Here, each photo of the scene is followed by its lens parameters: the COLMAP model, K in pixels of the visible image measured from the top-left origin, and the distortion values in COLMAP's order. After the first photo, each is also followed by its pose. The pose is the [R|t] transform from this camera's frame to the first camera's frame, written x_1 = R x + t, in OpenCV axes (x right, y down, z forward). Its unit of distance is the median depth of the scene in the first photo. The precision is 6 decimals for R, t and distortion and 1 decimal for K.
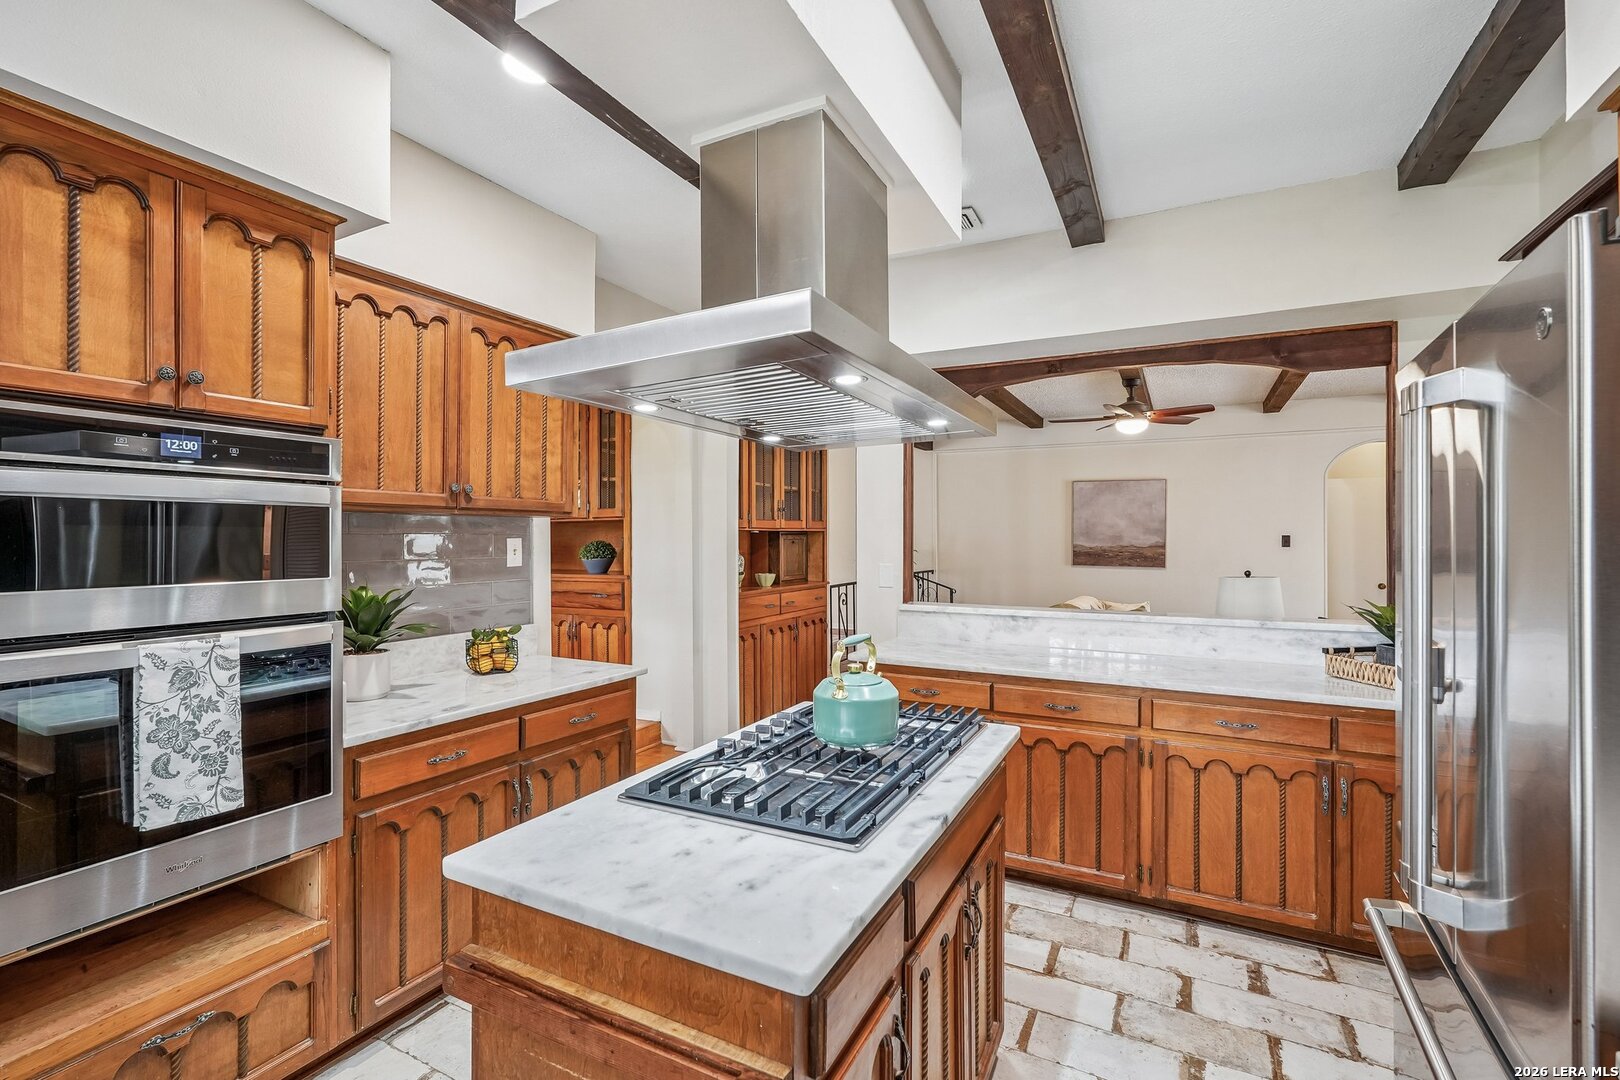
lens RADIAL K [[725.3, 0, 832.6], [0, 725.3, 537.9], [0, 0, 1]] dist [-0.008700, 0.002445]
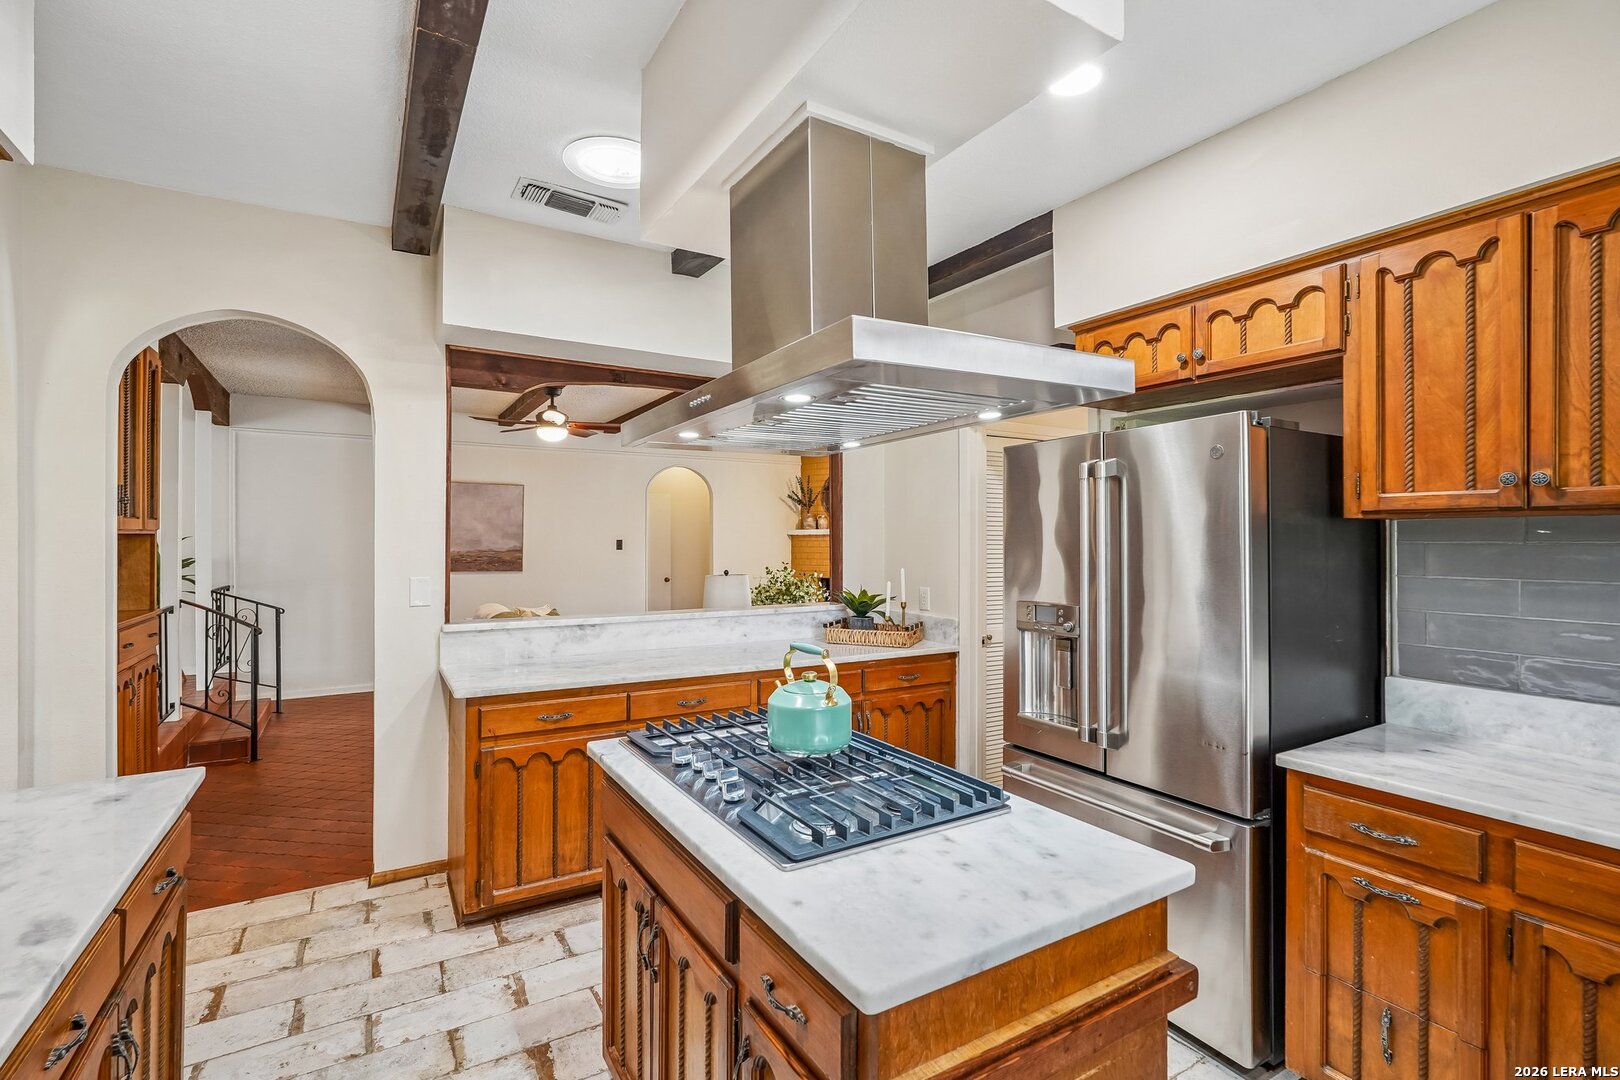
lens RADIAL K [[725.3, 0, 803.2], [0, 725.3, 542.6], [0, 0, 1]] dist [-0.008700, 0.002445]
pose [[0.537527, -0.002069, 0.843244, -0.409212], [-0.000717, 0.999996, 0.002910, -0.005851], [-0.843246, -0.002168, 0.537524, 0.226070]]
